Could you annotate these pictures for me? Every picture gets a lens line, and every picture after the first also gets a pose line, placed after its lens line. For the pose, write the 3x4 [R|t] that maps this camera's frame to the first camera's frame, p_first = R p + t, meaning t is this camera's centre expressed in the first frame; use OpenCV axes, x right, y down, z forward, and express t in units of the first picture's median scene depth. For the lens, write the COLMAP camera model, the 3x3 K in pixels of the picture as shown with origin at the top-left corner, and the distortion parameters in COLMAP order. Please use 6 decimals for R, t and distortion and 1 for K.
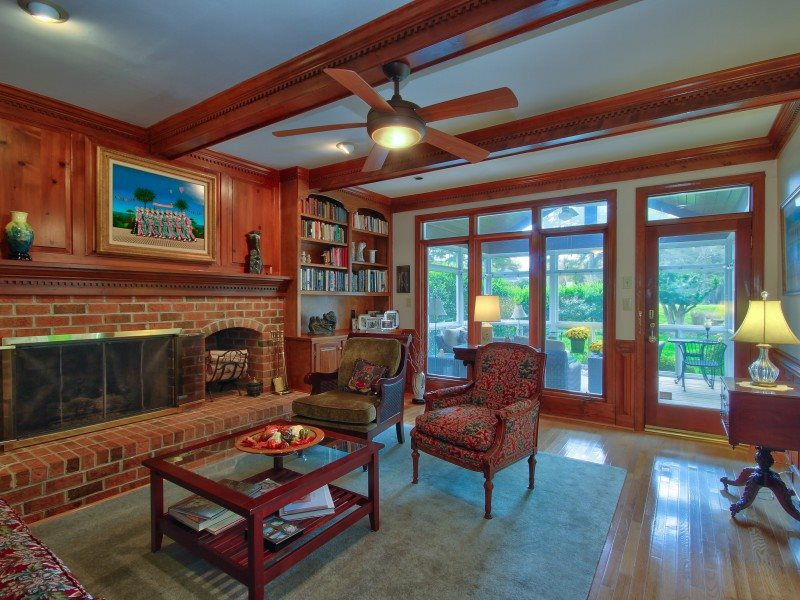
lens RADIAL K [[415.6, 0, 397.0], [0, 415.6, 302.1], [0, 0, 1]] dist [-0.002988, -0.000475]
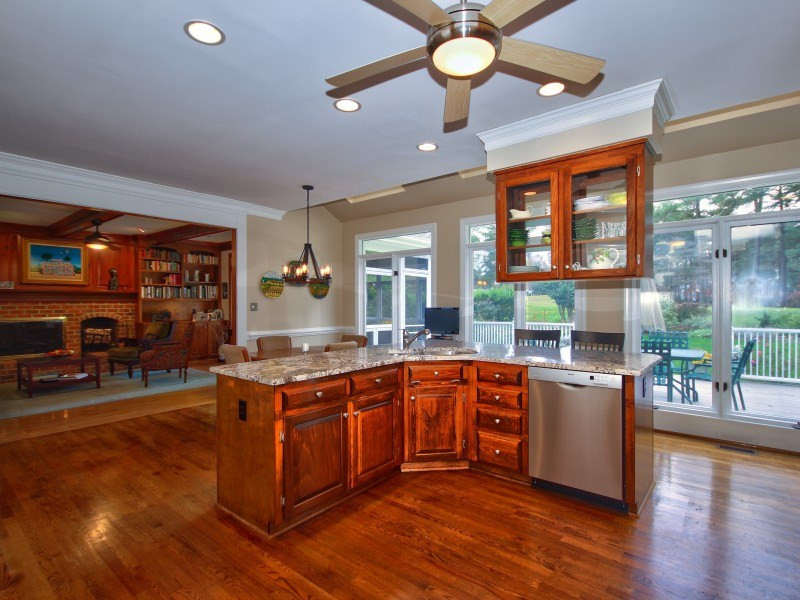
lens RADIAL K [[415.6, 0, 397.0], [0, 415.6, 302.1], [0, 0, 1]] dist [-0.002988, -0.000475]
pose [[0.996083, -0.006597, -0.088173, 1.091282], [0.005605, 0.999918, -0.011485, 0.017532], [0.088241, 0.010945, 0.996039, -0.782400]]
